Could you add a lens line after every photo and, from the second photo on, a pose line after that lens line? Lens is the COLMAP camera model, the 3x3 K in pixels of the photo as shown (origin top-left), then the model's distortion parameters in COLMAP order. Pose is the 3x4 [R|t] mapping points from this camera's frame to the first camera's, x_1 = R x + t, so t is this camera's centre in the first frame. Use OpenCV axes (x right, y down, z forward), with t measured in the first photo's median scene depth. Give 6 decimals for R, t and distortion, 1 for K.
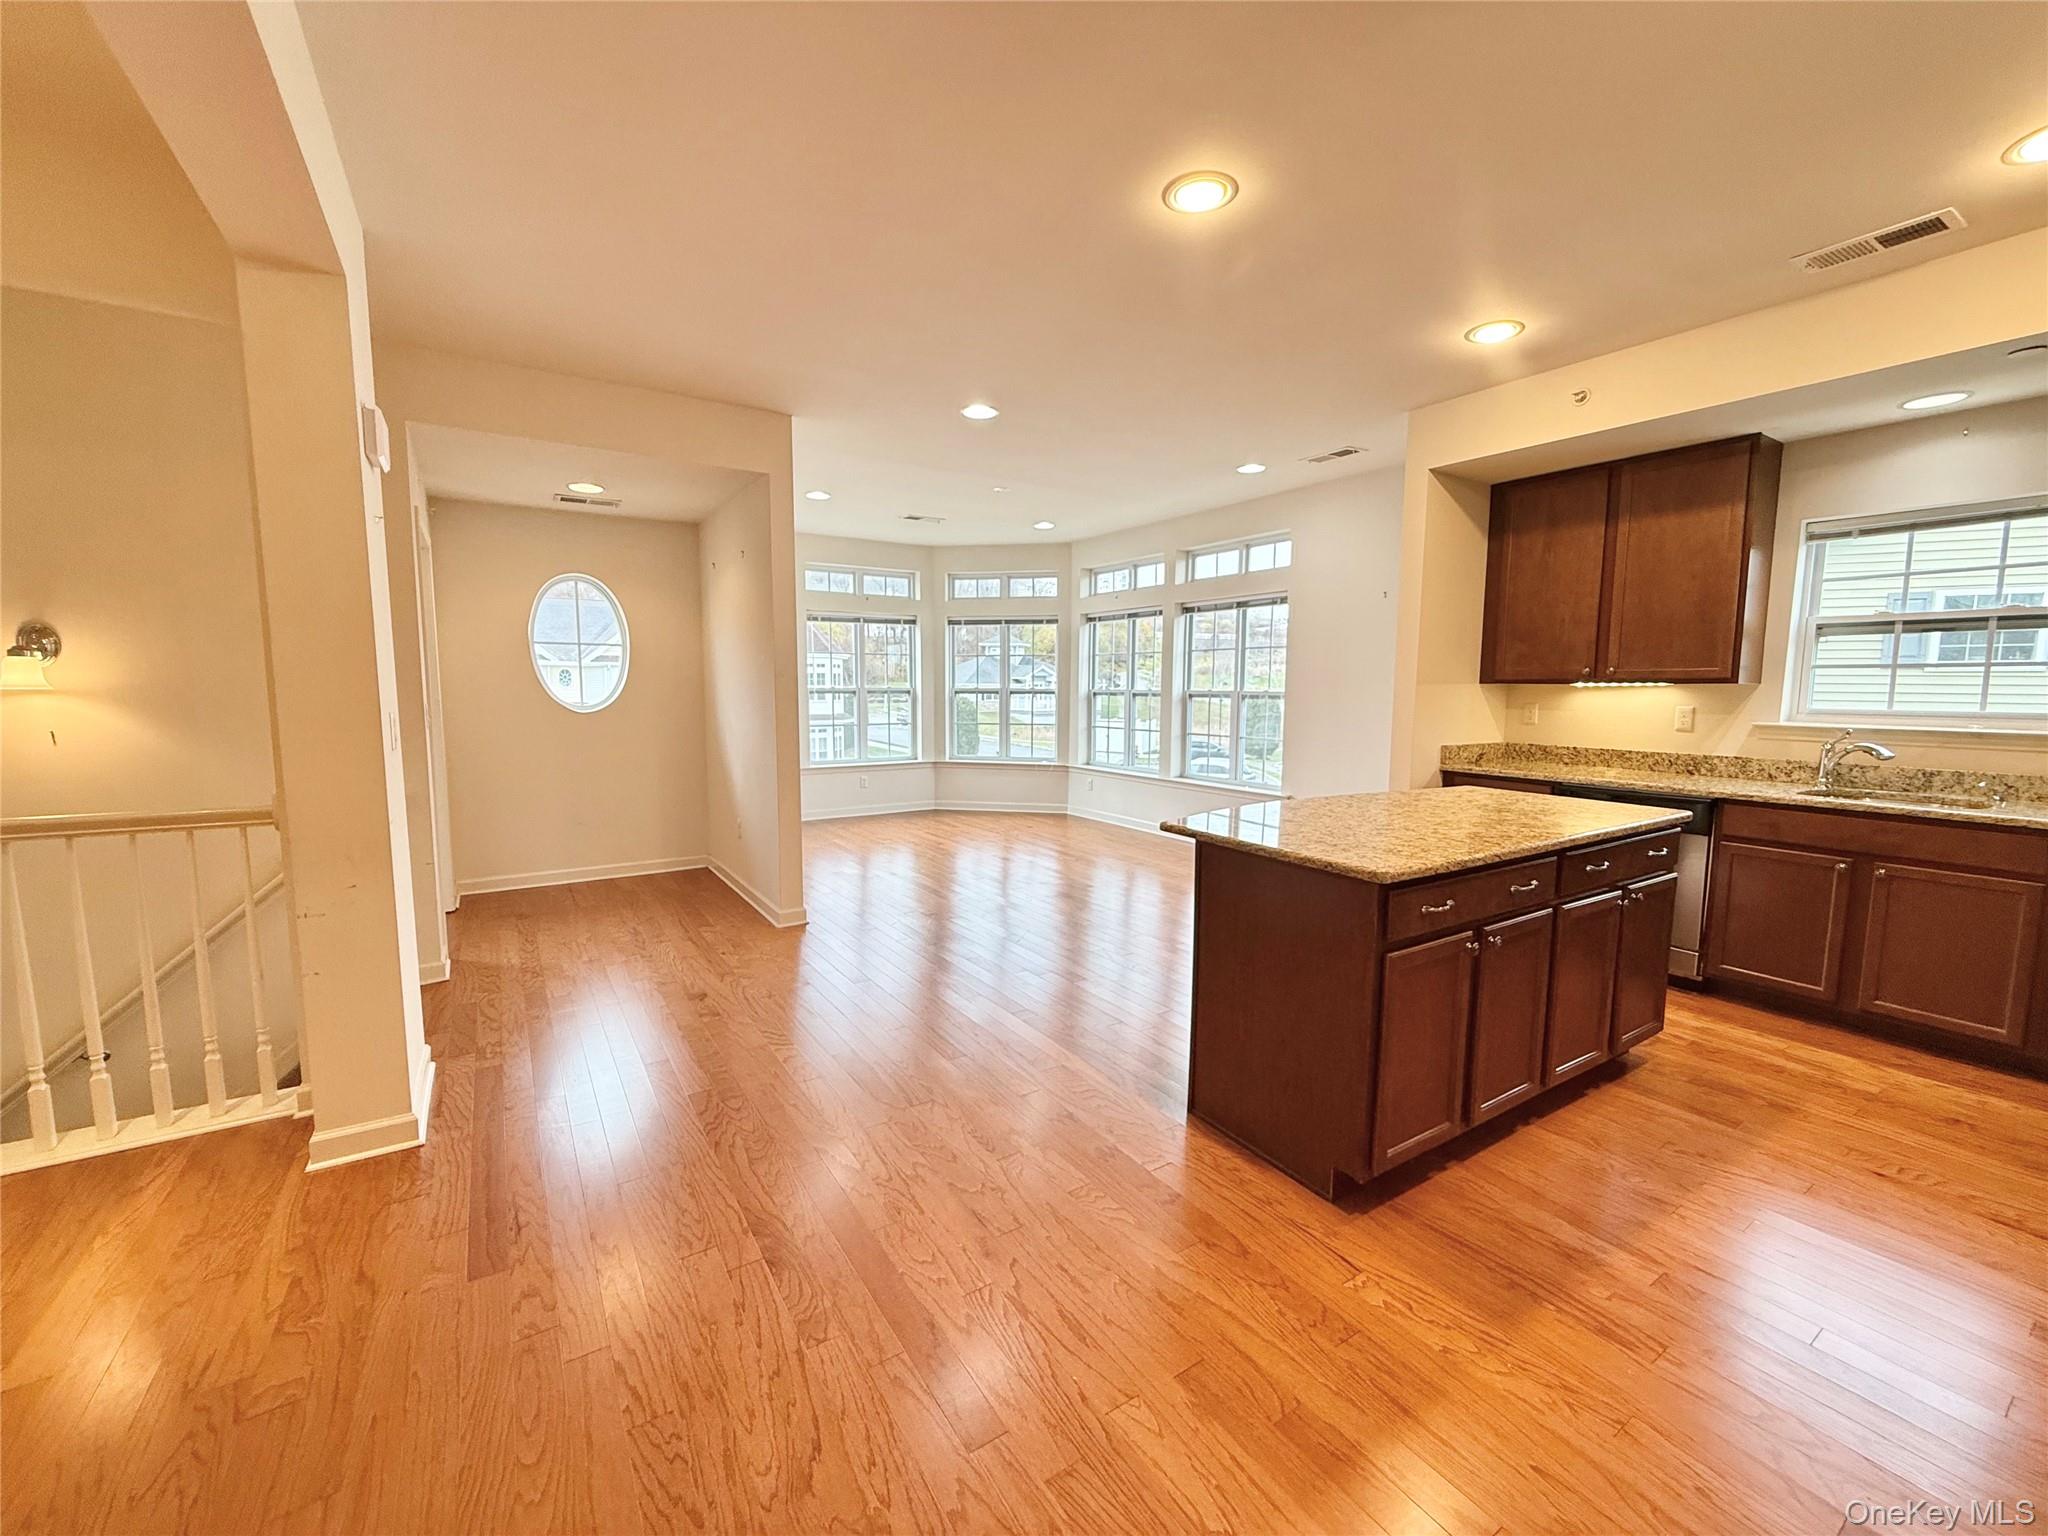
lens RADIAL K [[819.8, 0, 1023.5], [0, 819.8, 771.2], [0, 0, 1]] dist [0.002802, 0.000037]
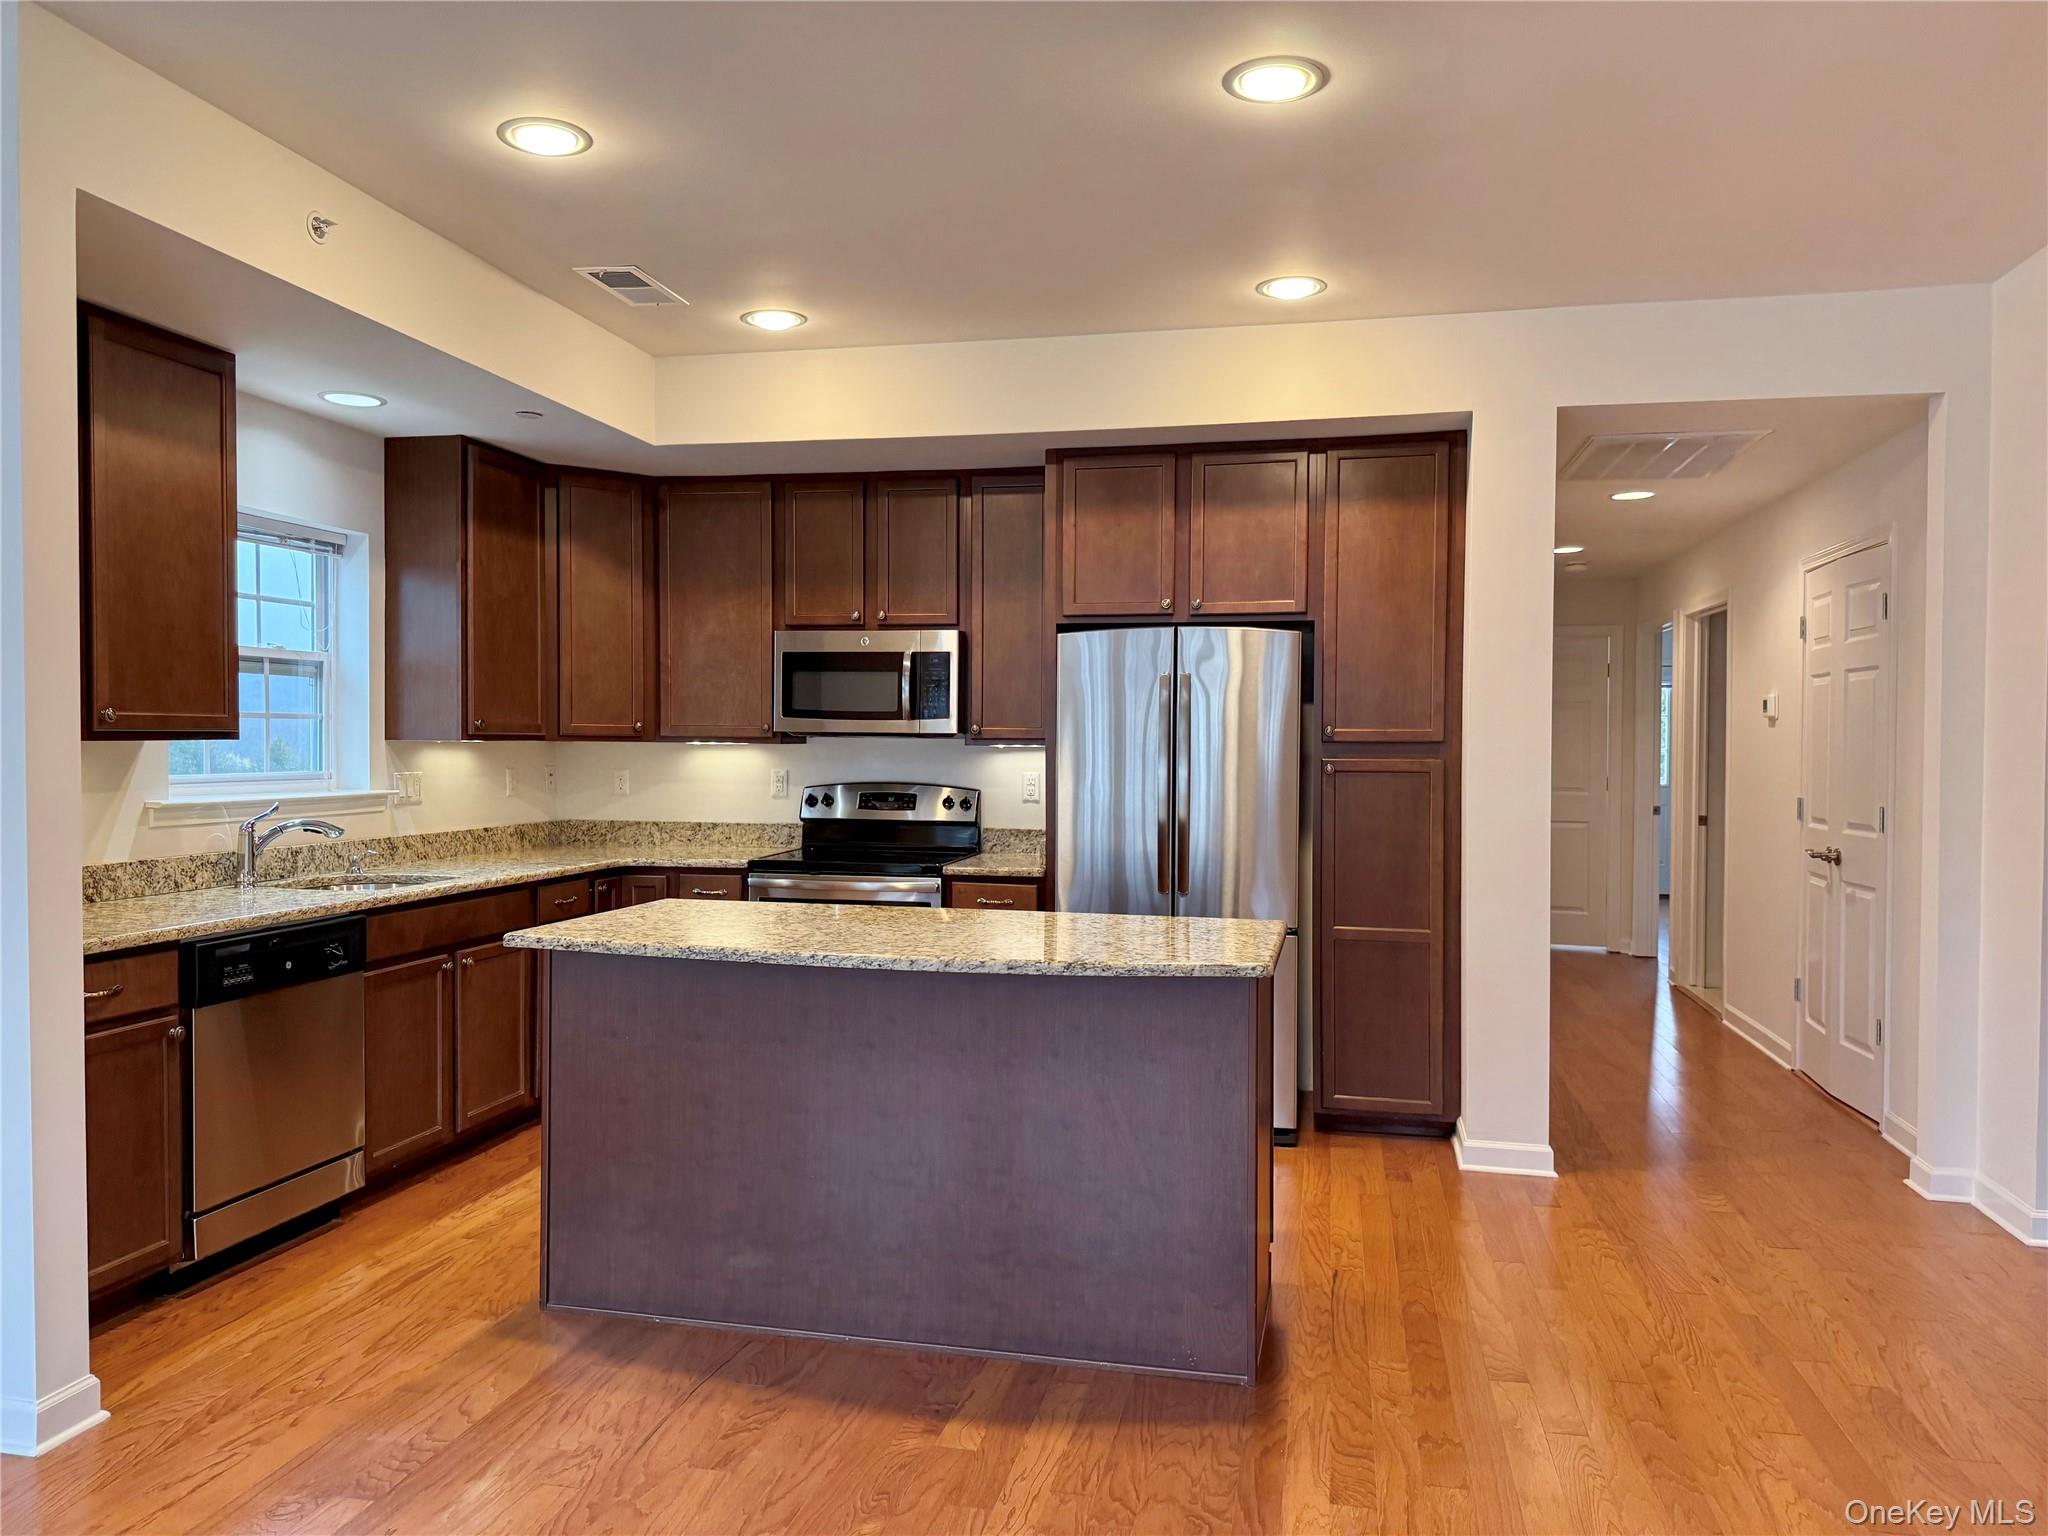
lens RADIAL K [[1436.3, 0, 1031.2], [0, 1436.3, 769.3], [0, 0, 1]] dist [0.056956, -0.069832]
pose [[-0.705835, -0.022476, 0.708020, -0.329850], [0.066687, 0.992949, 0.098002, -0.141904], [-0.705231, 0.116389, -0.699359, 1.257899]]
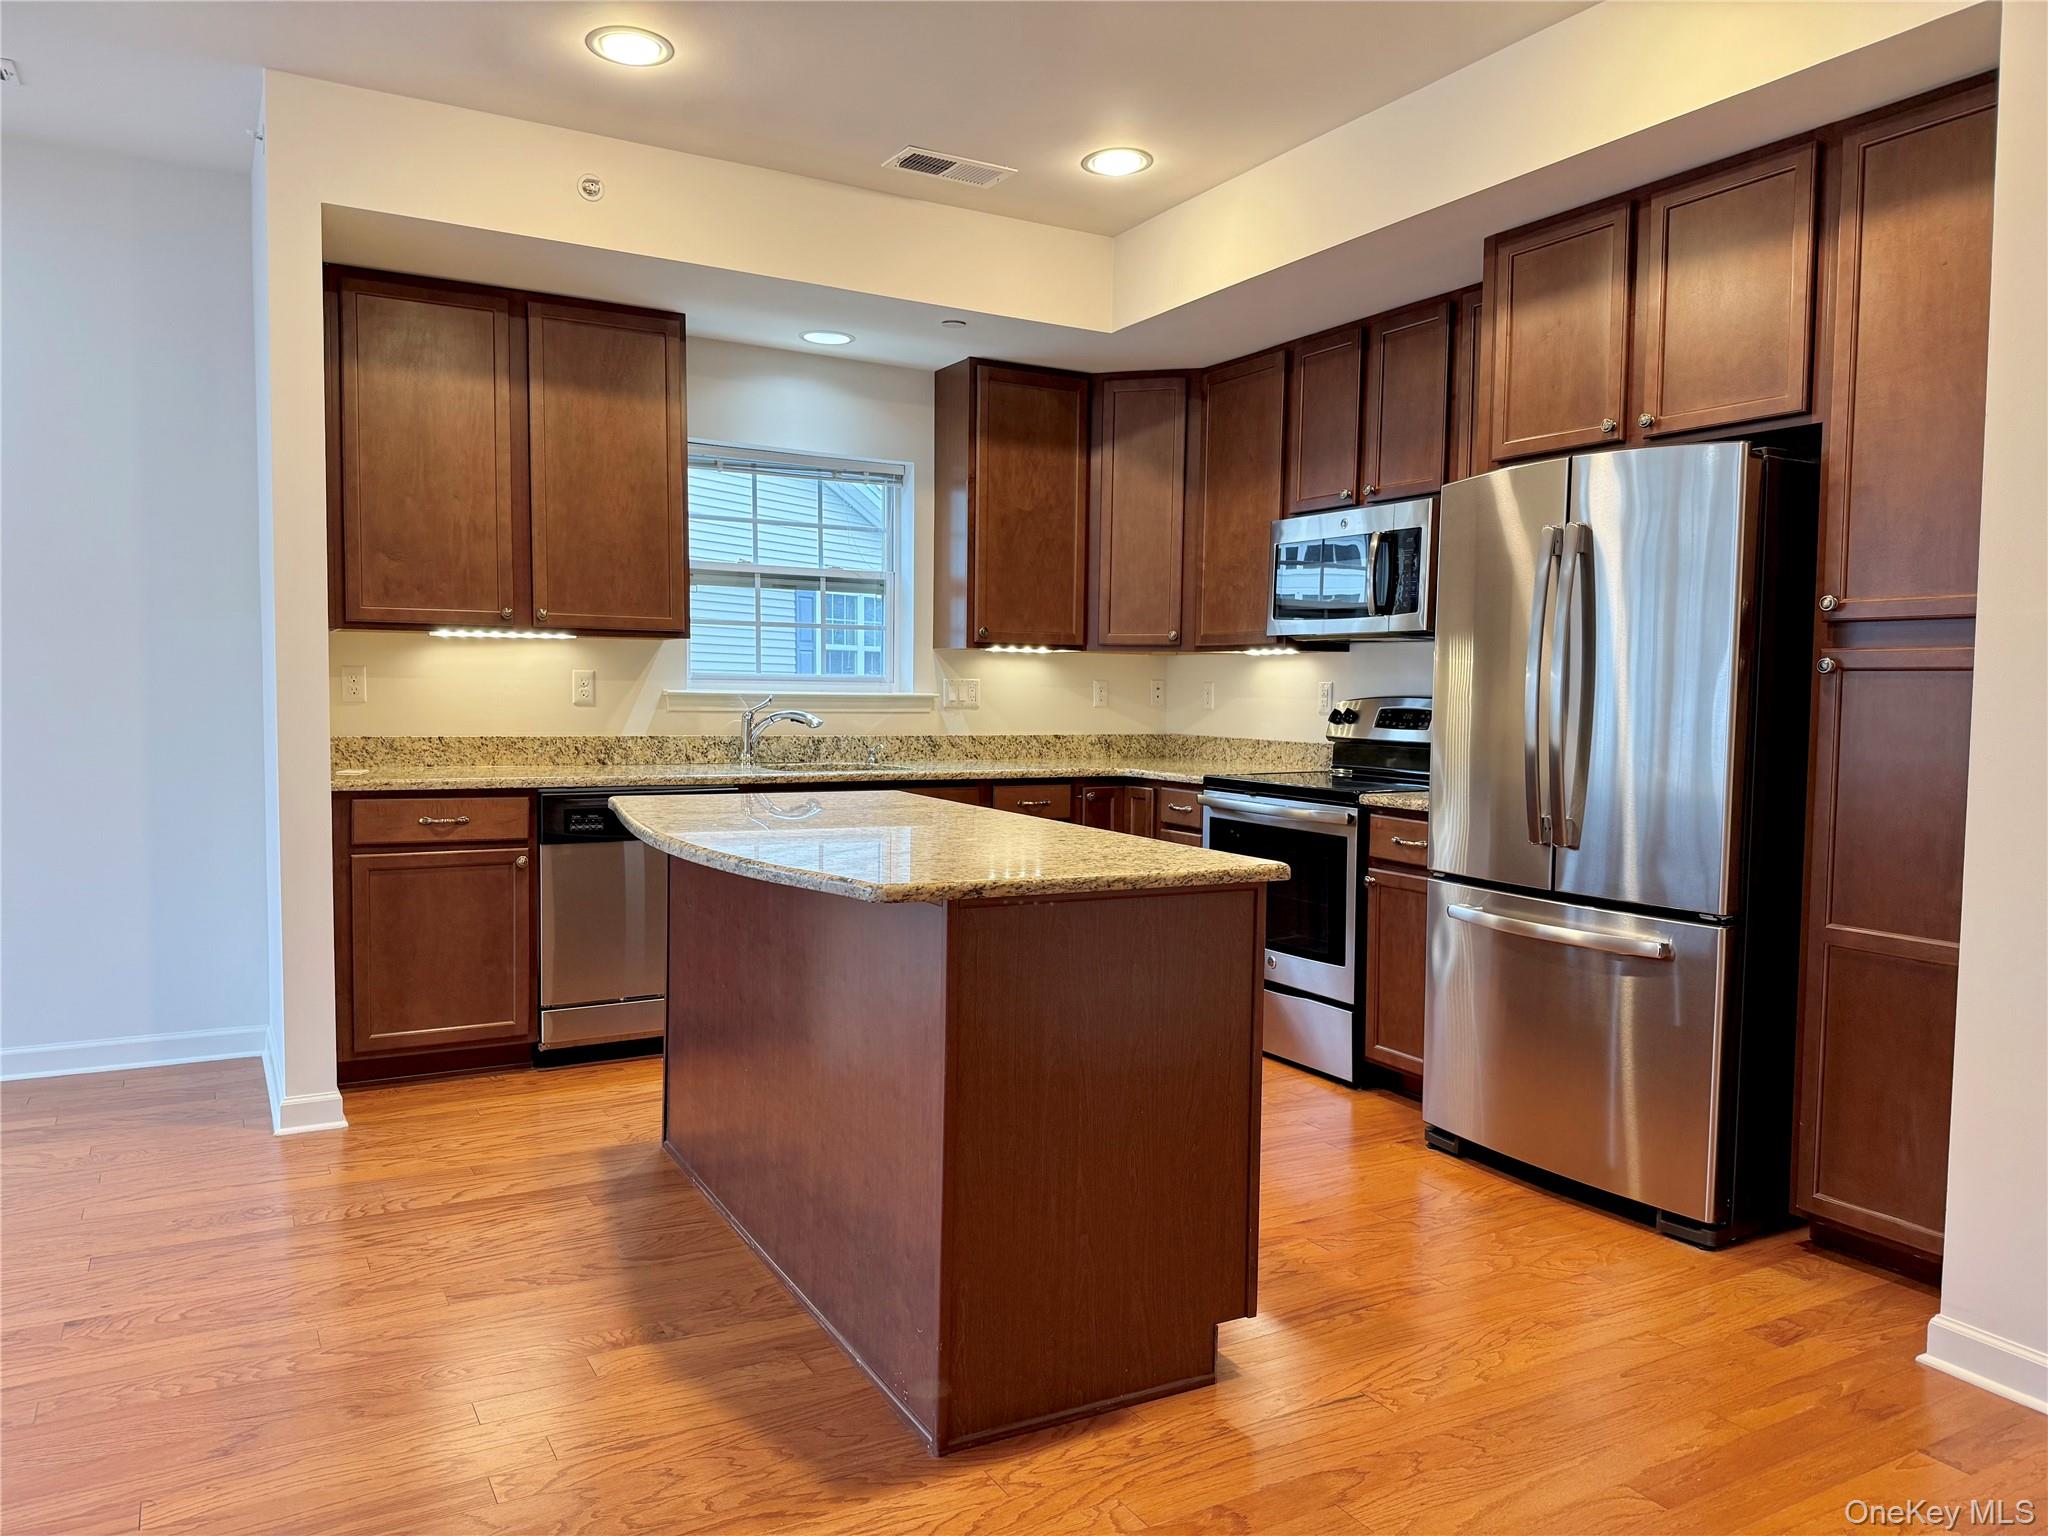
lens RADIAL K [[1436.3, 0, 1035.1], [0, 1436.3, 776.9], [0, 0, 1]] dist [0.056956, -0.069832]
pose [[0.057106, -0.066838, 0.996128, -0.426643], [0.093232, 0.993754, 0.061333, -0.028176], [-0.994005, 0.089368, 0.062981, 0.562503]]
